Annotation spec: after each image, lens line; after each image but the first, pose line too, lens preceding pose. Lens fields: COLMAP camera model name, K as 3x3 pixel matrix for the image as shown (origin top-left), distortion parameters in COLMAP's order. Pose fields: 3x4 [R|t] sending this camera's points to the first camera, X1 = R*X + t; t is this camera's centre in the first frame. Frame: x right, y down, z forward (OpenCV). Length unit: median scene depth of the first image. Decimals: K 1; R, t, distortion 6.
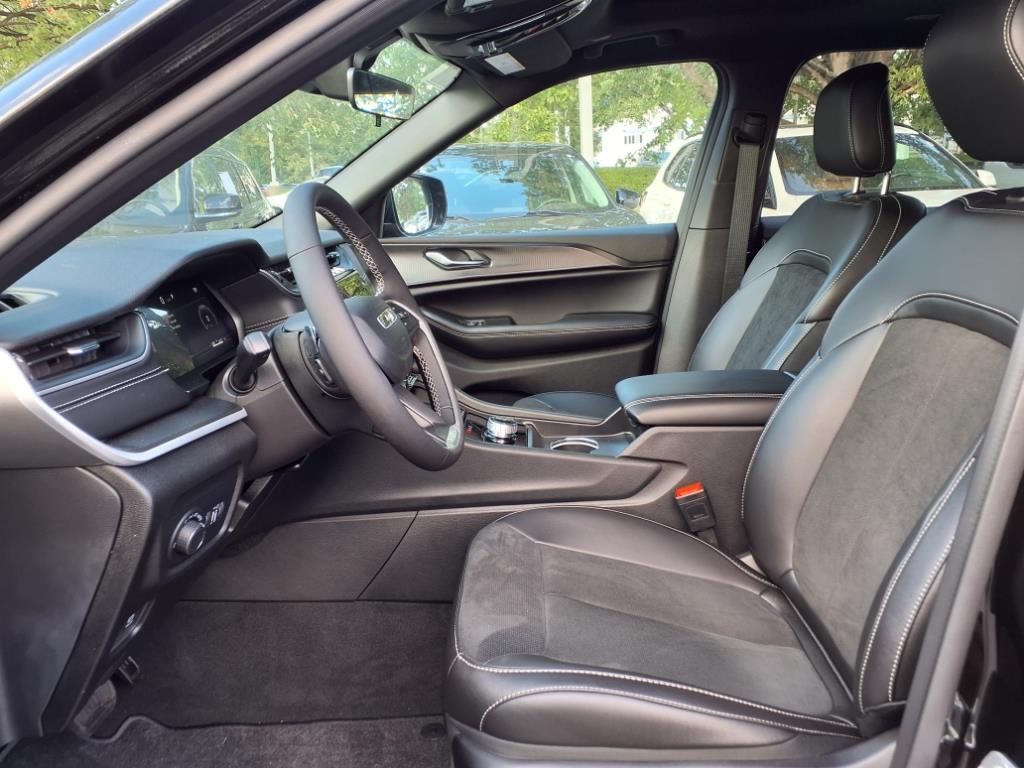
lens RADIAL K [[816.8, 0, 512.4], [0, 816.8, 393.1], [0, 0, 1]] dist [0.003600, -0.000190]
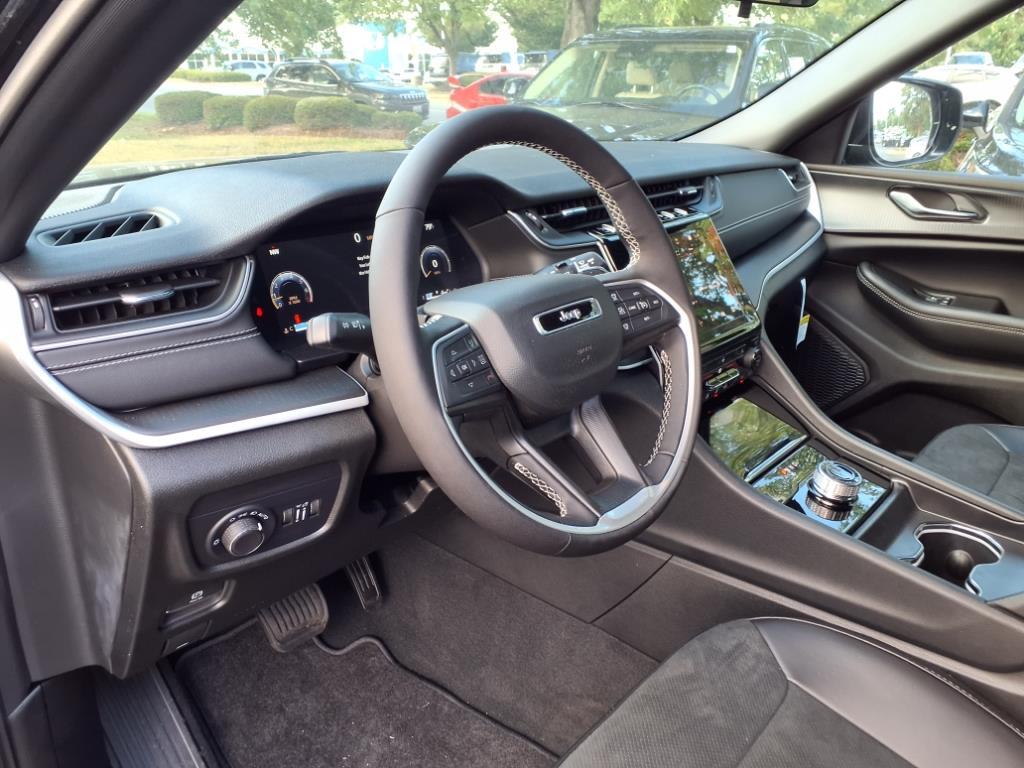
lens RADIAL K [[832.2, 0, 512.0], [0, 832.2, 384.0], [0, 0, 1]] dist [0.002414, -0.005161]
pose [[0.773663, 0.265363, -0.575351, 0.119524], [-0.197341, 0.963822, 0.179173, -0.080730], [0.602082, -0.025079, 0.798041, 0.219310]]
